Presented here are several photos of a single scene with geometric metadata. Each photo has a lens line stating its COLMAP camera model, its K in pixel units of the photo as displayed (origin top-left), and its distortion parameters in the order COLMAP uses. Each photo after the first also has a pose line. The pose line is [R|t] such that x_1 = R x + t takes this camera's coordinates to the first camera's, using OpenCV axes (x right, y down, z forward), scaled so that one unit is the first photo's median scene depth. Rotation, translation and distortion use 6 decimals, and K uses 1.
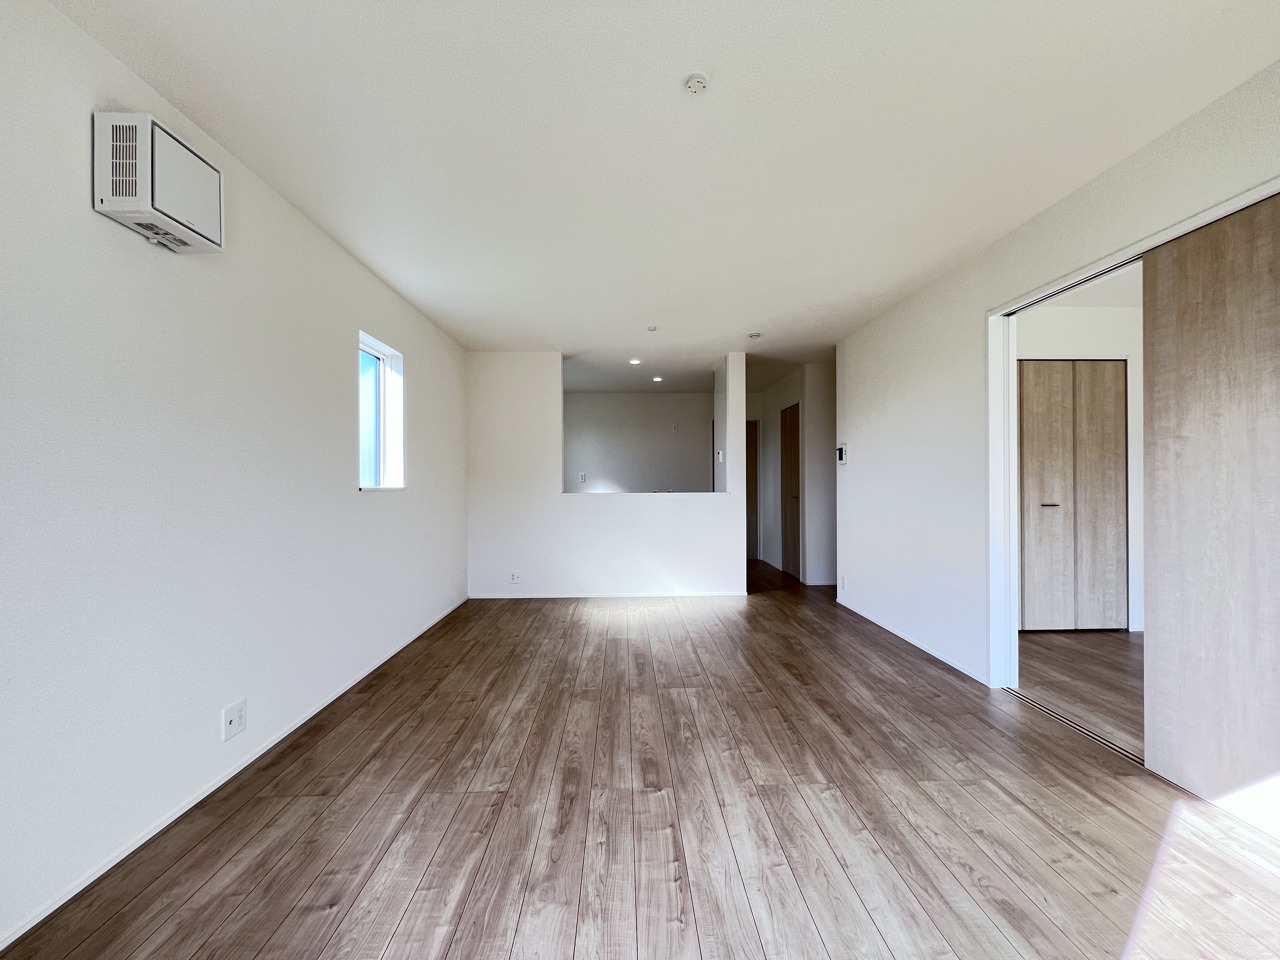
lens RADIAL K [[512.5, 0, 640.0], [0, 512.5, 480.0], [0, 0, 1]] dist [-0.001913, 0.000481]
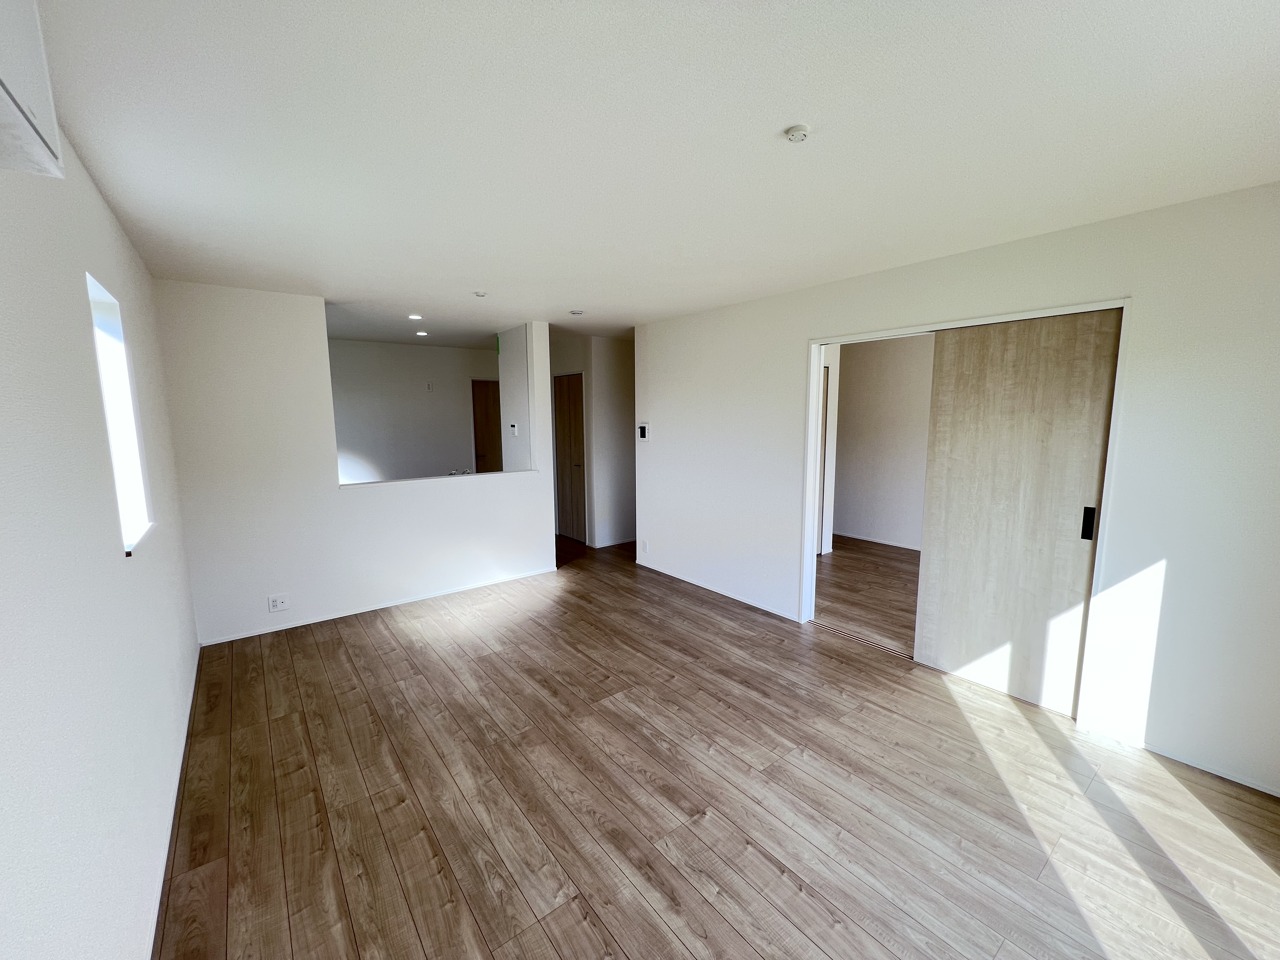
lens RADIAL K [[512.5, 0, 640.0], [0, 512.5, 480.0], [0, 0, 1]] dist [-0.001913, 0.000481]
pose [[0.807465, -0.076555, 0.584928, -0.541847], [0.001164, 0.991749, 0.128193, -0.186359], [-0.589915, -0.102830, 0.800891, 0.250422]]
